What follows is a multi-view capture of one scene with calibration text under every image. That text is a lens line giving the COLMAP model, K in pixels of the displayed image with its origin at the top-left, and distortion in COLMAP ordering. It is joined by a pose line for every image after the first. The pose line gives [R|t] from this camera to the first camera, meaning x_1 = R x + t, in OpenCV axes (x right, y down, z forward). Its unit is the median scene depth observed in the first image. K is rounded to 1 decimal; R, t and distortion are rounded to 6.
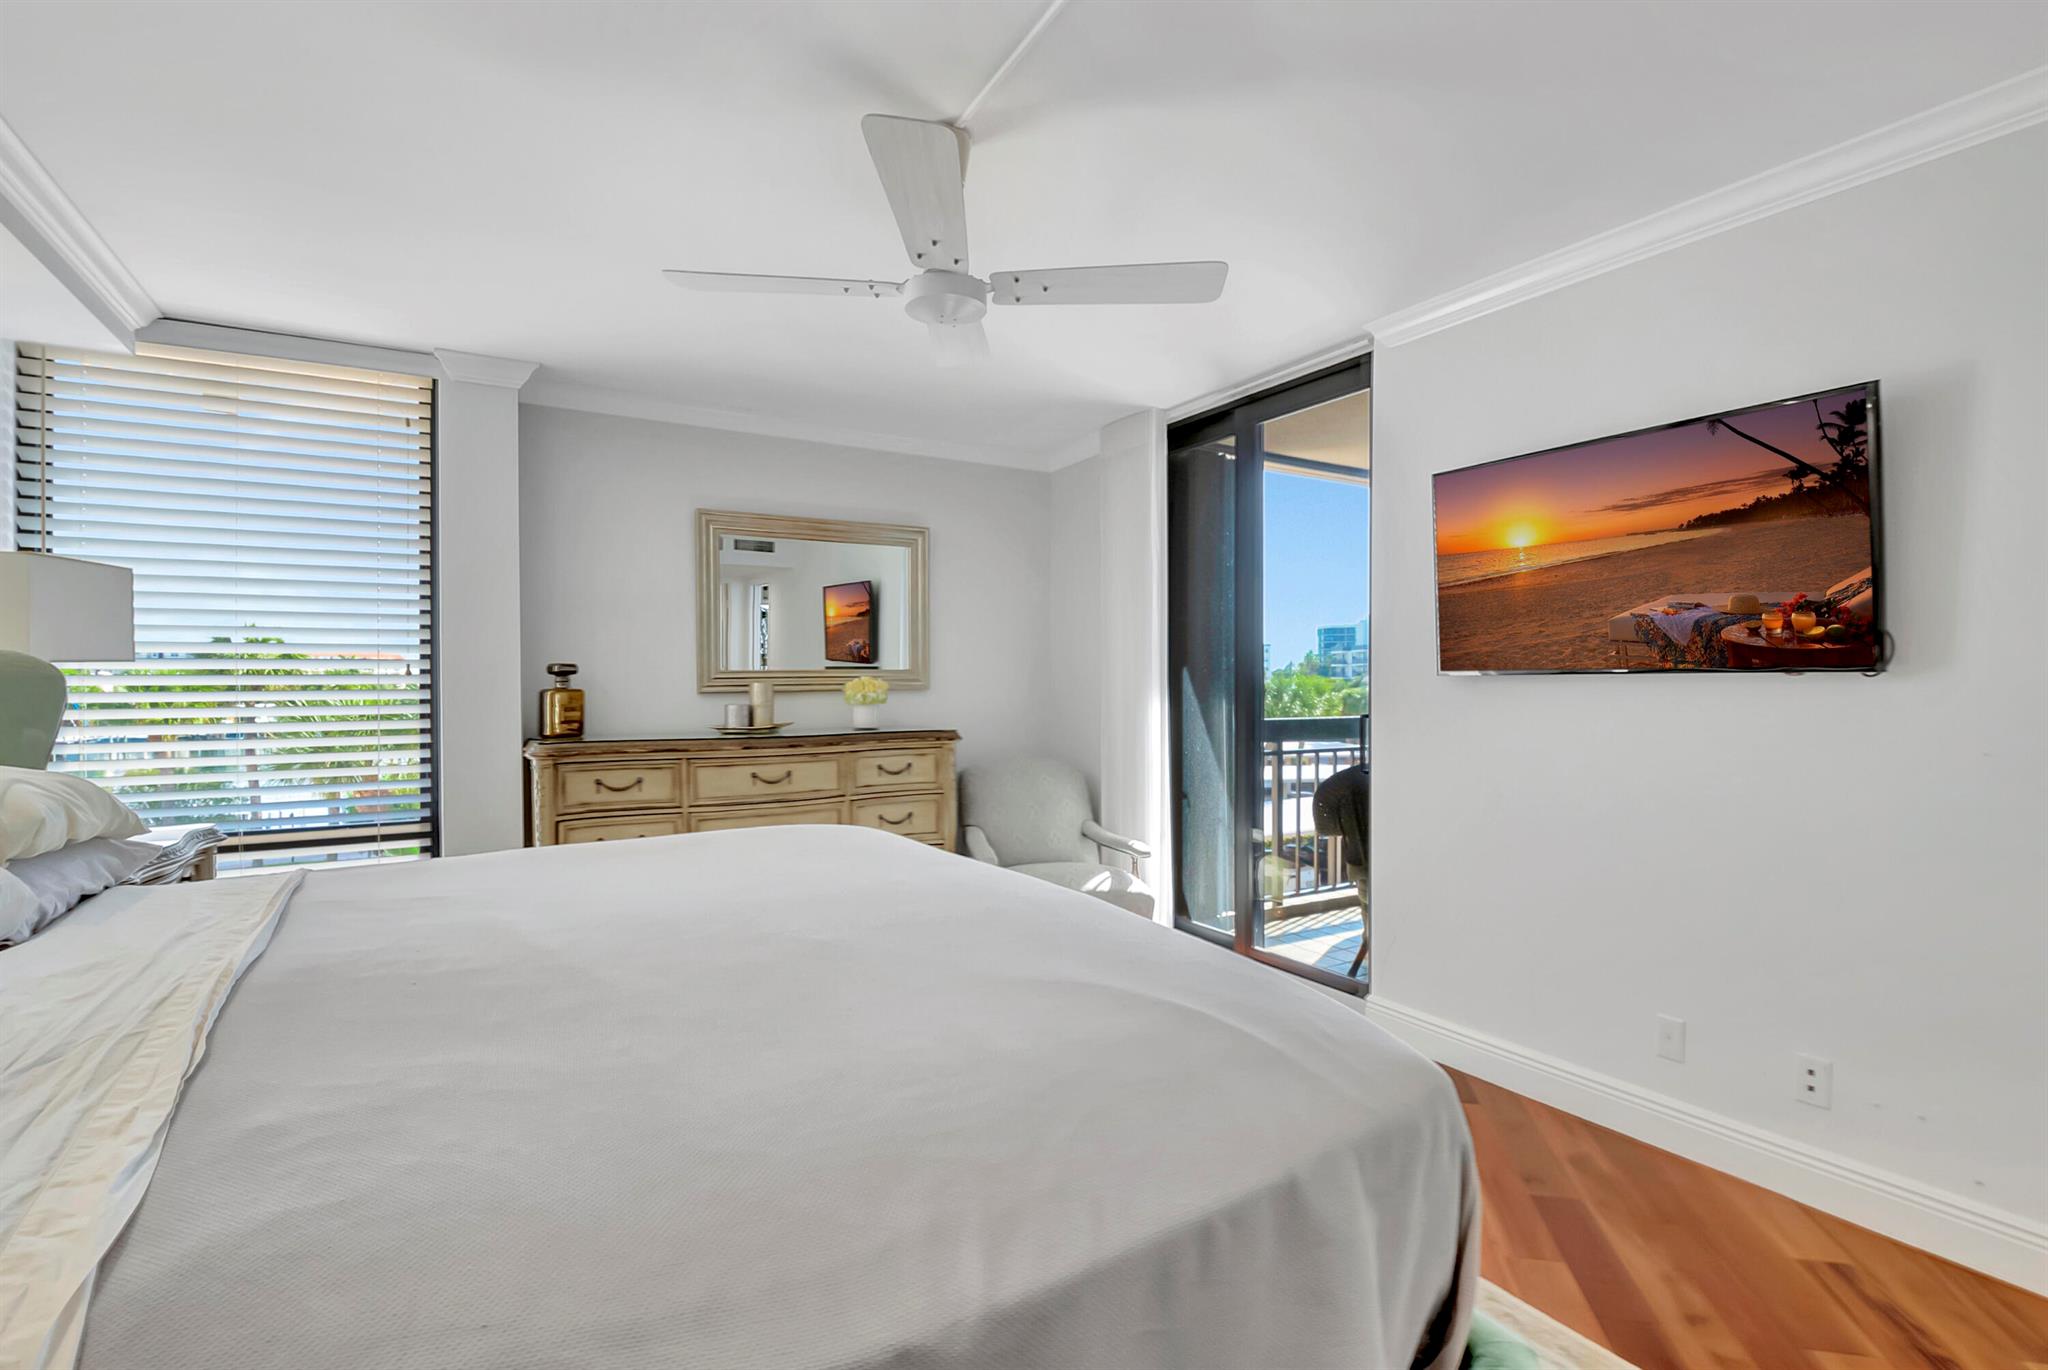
lens RADIAL K [[928.1, 0, 1040.4], [0, 928.1, 698.4], [0, 0, 1]] dist [0.020909, -0.016518]
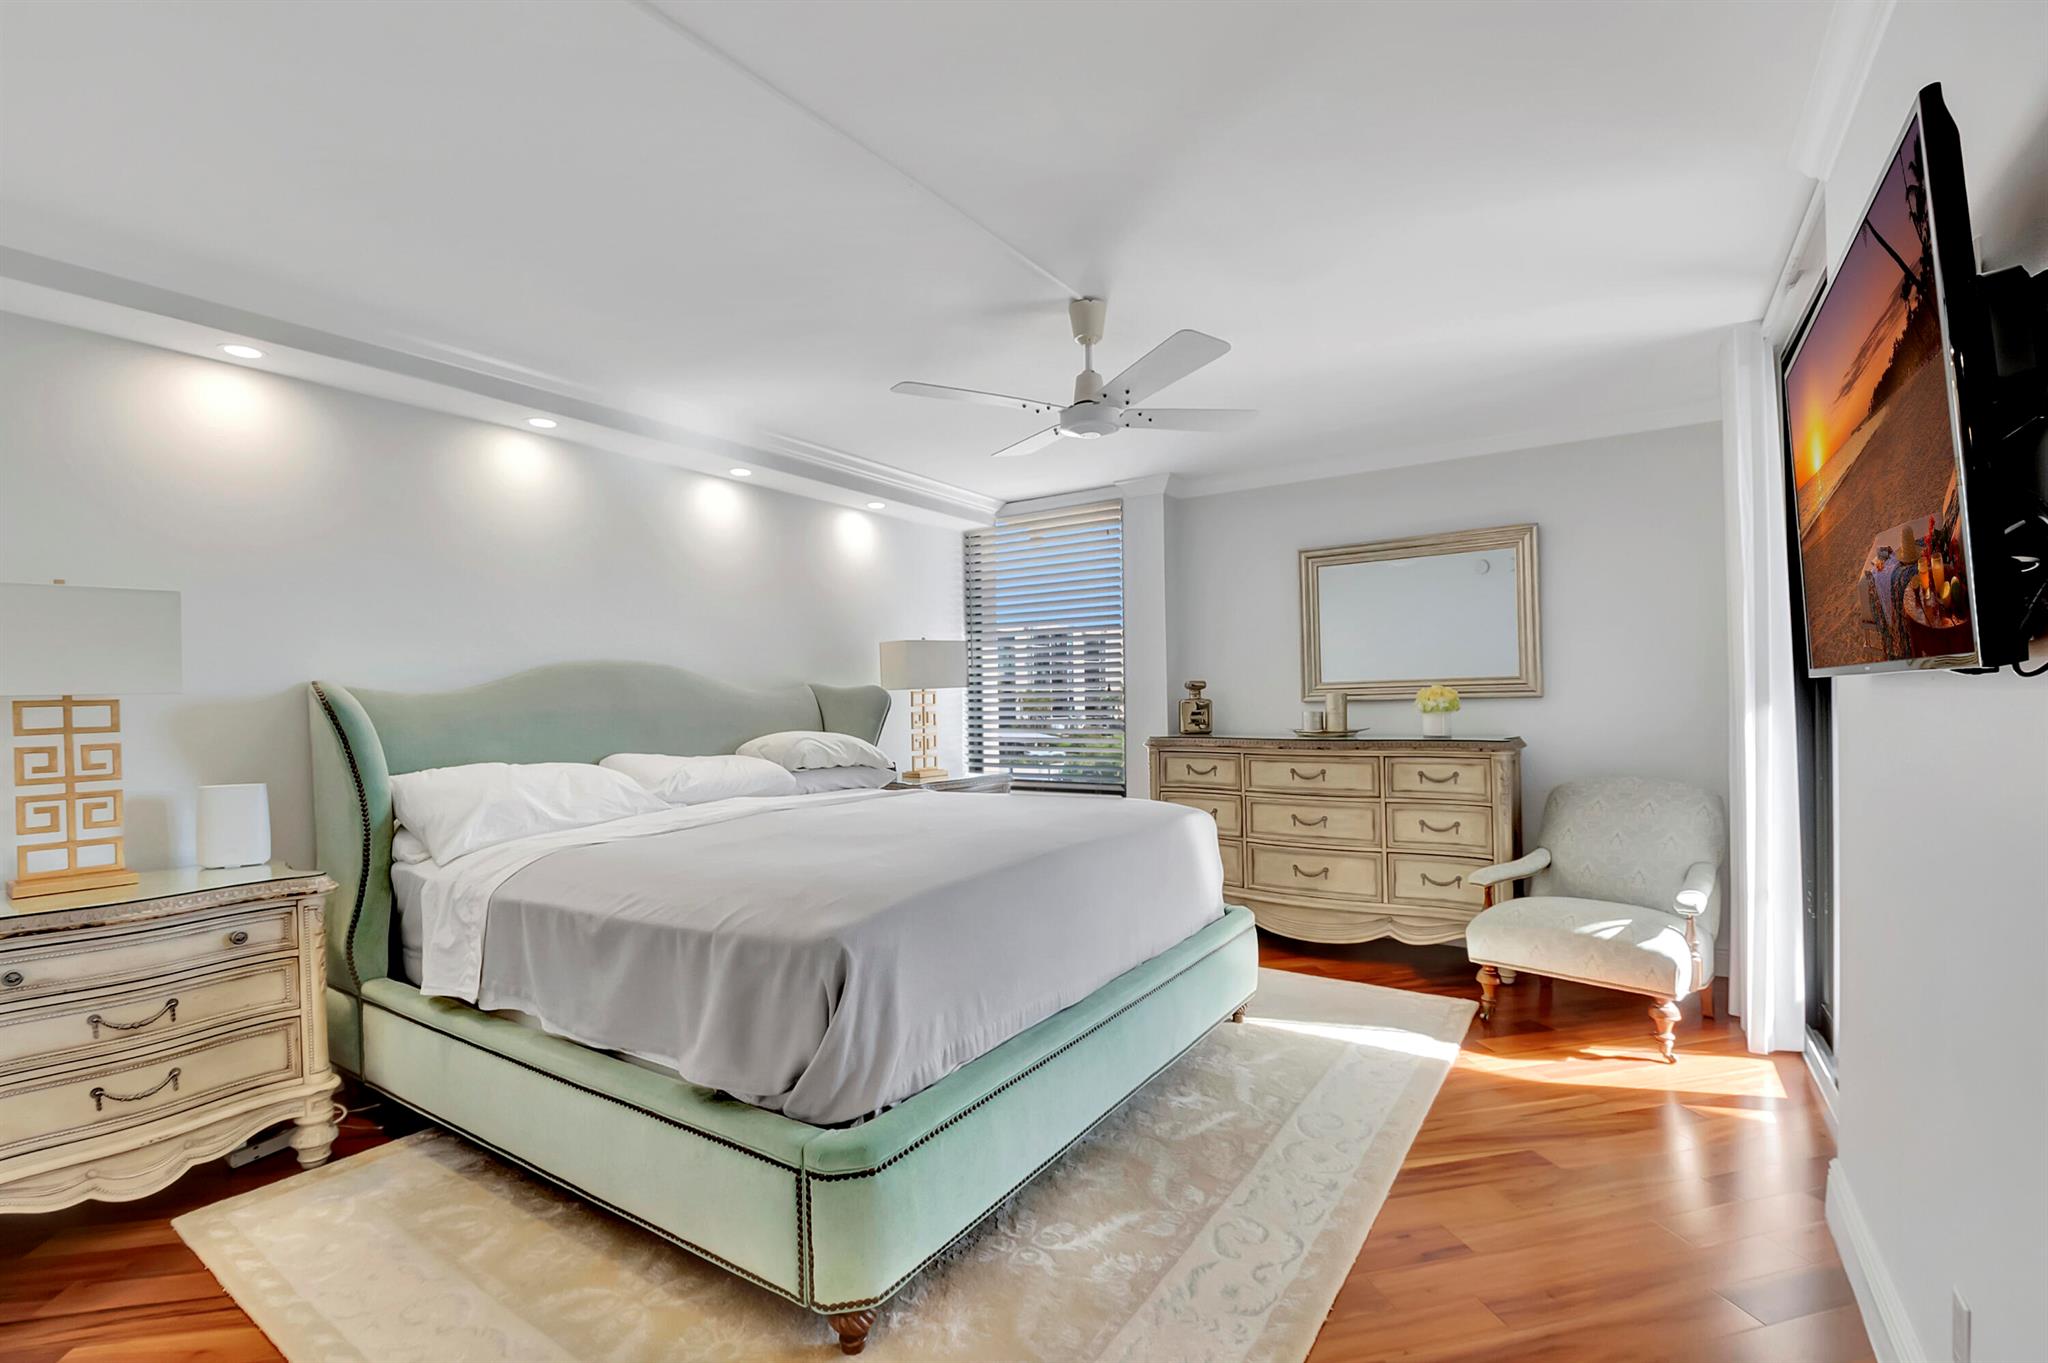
lens RADIAL K [[928.1, 0, 1040.4], [0, 928.1, 694.9], [0, 0, 1]] dist [0.020909, -0.016518]
pose [[0.443491, -0.008711, -0.896236, 0.581078], [-0.004047, 0.999923, -0.011721, 0.000601], [0.896270, 0.008825, 0.443422, 0.170167]]
